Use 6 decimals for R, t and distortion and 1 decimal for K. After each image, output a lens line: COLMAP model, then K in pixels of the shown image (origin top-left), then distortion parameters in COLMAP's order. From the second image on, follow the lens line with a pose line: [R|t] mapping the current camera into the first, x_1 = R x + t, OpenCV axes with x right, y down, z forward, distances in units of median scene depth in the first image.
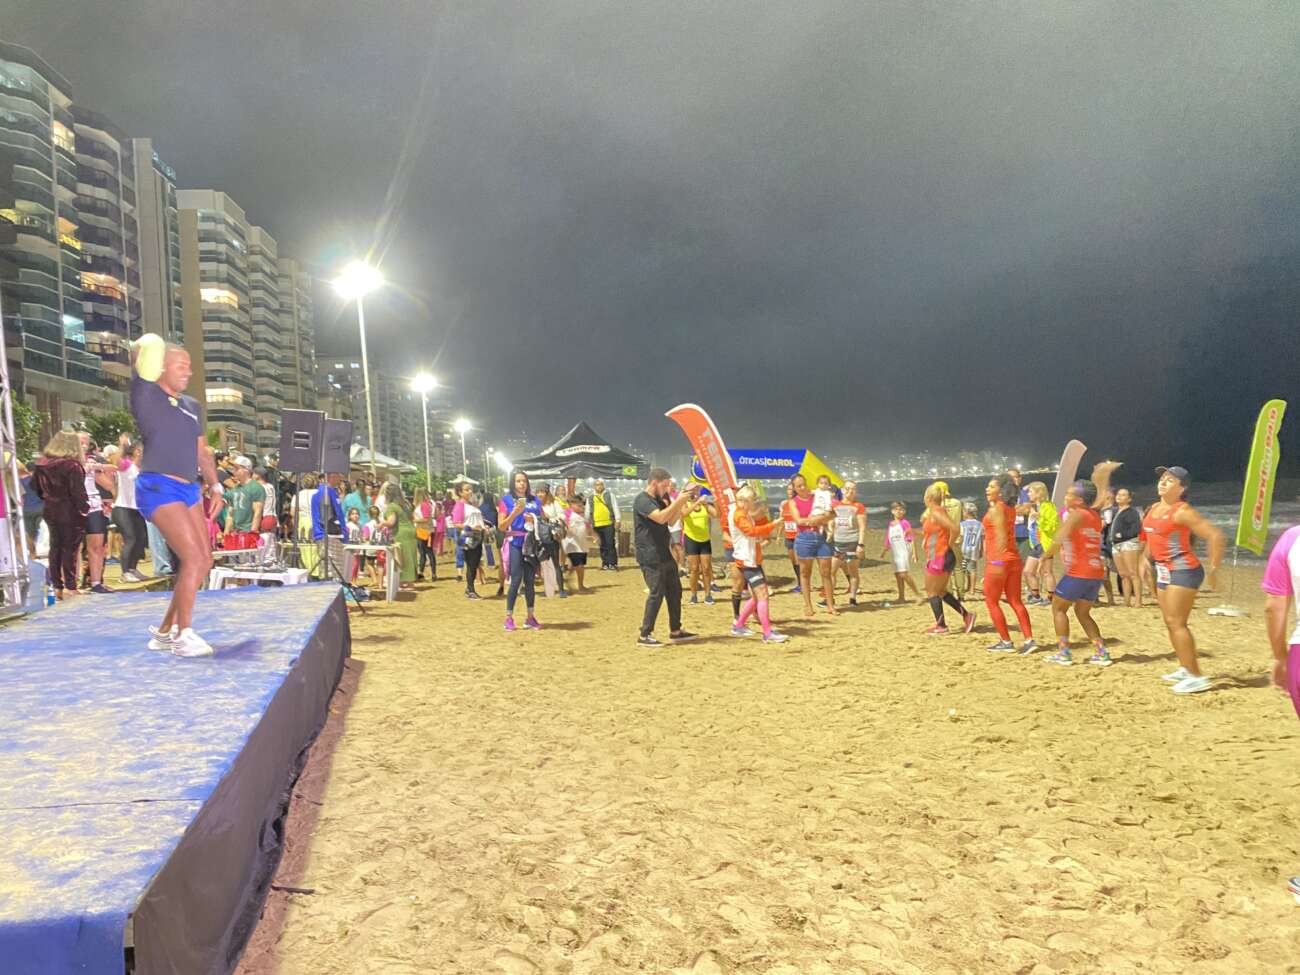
lens RADIAL K [[987.7, 0, 648.8], [0, 987.7, 473.9], [0, 0, 1]] dist [0.028777, -0.027469]
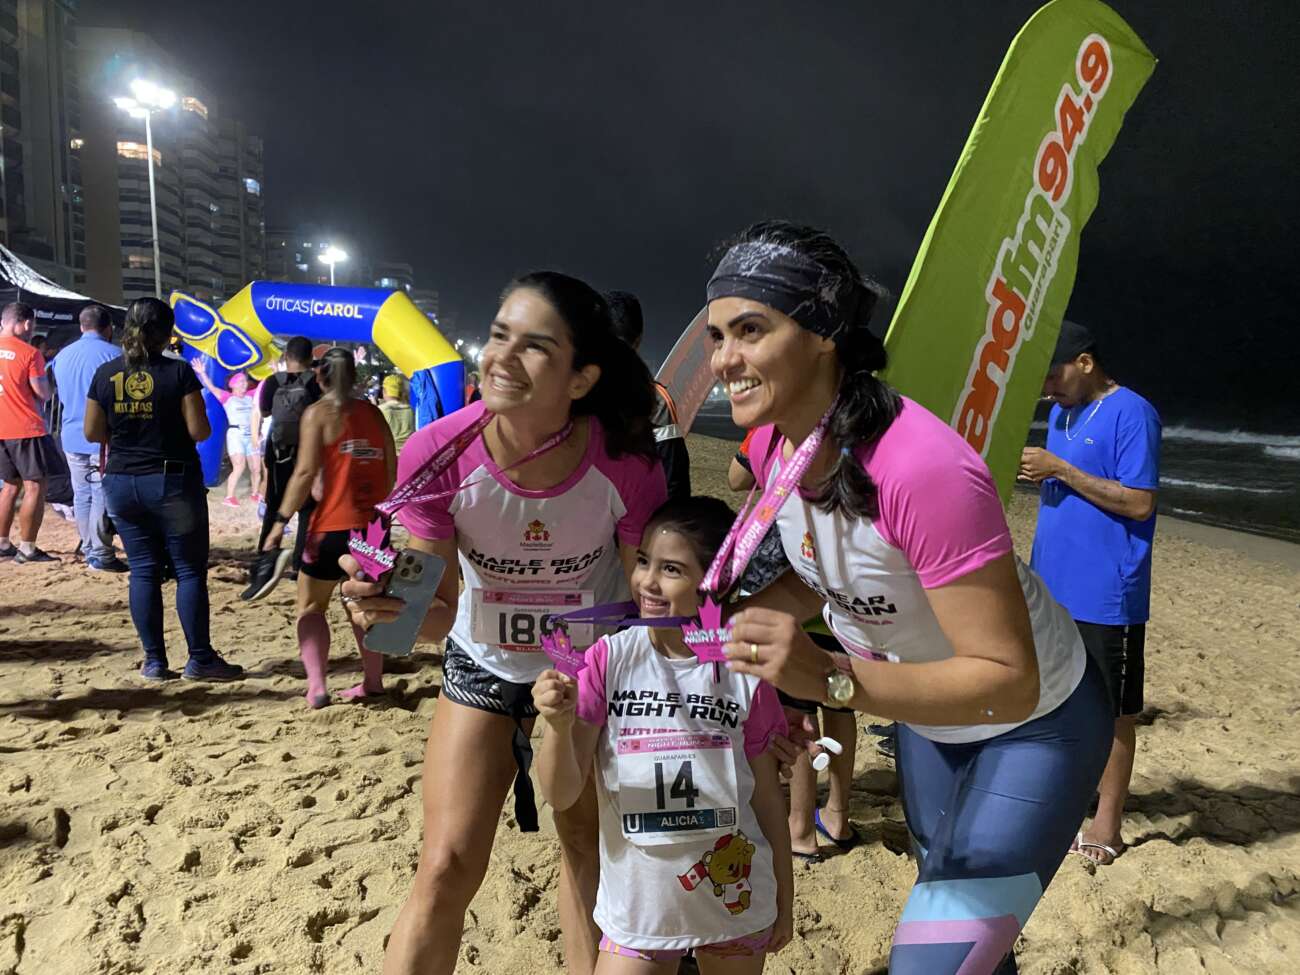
lens RADIAL K [[987.7, 0, 648.8], [0, 987.7, 473.9], [0, 0, 1]] dist [0.028777, -0.027469]
pose [[0.998578, 0.053029, 0.005497, 0.057194], [-0.053312, 0.994012, 0.095387, 0.003053], [-0.000406, -0.095545, 0.995425, 0.092800]]
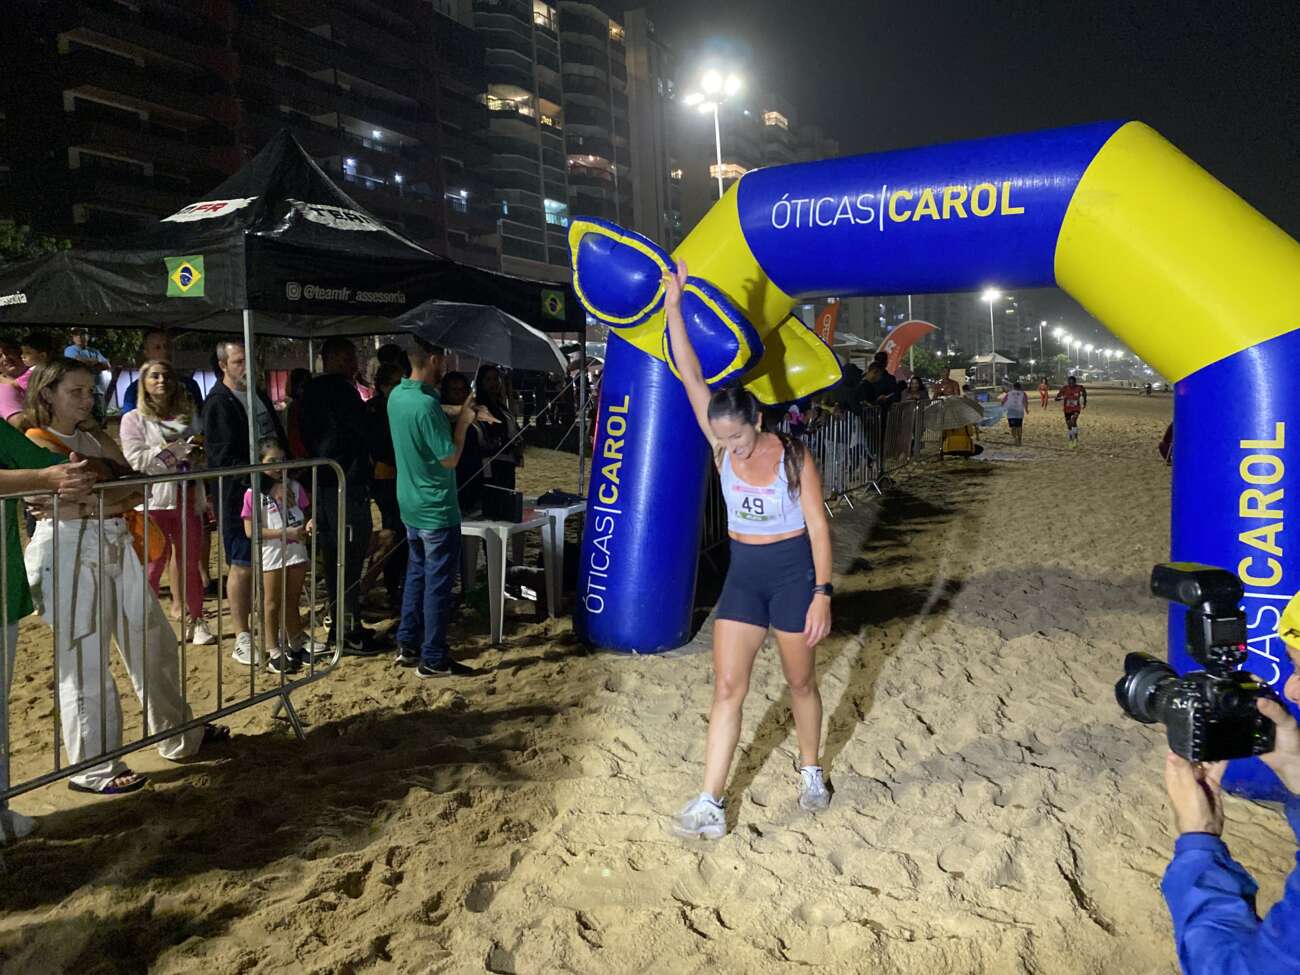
lens RADIAL K [[987.7, 0, 648.8], [0, 987.7, 473.9], [0, 0, 1]] dist [0.028777, -0.027469]
pose [[0.846948, 0.044846, -0.529781, 0.035570], [0.018621, 0.993323, 0.113855, 0.003220], [0.531350, -0.106295, 0.840457, 0.157243]]
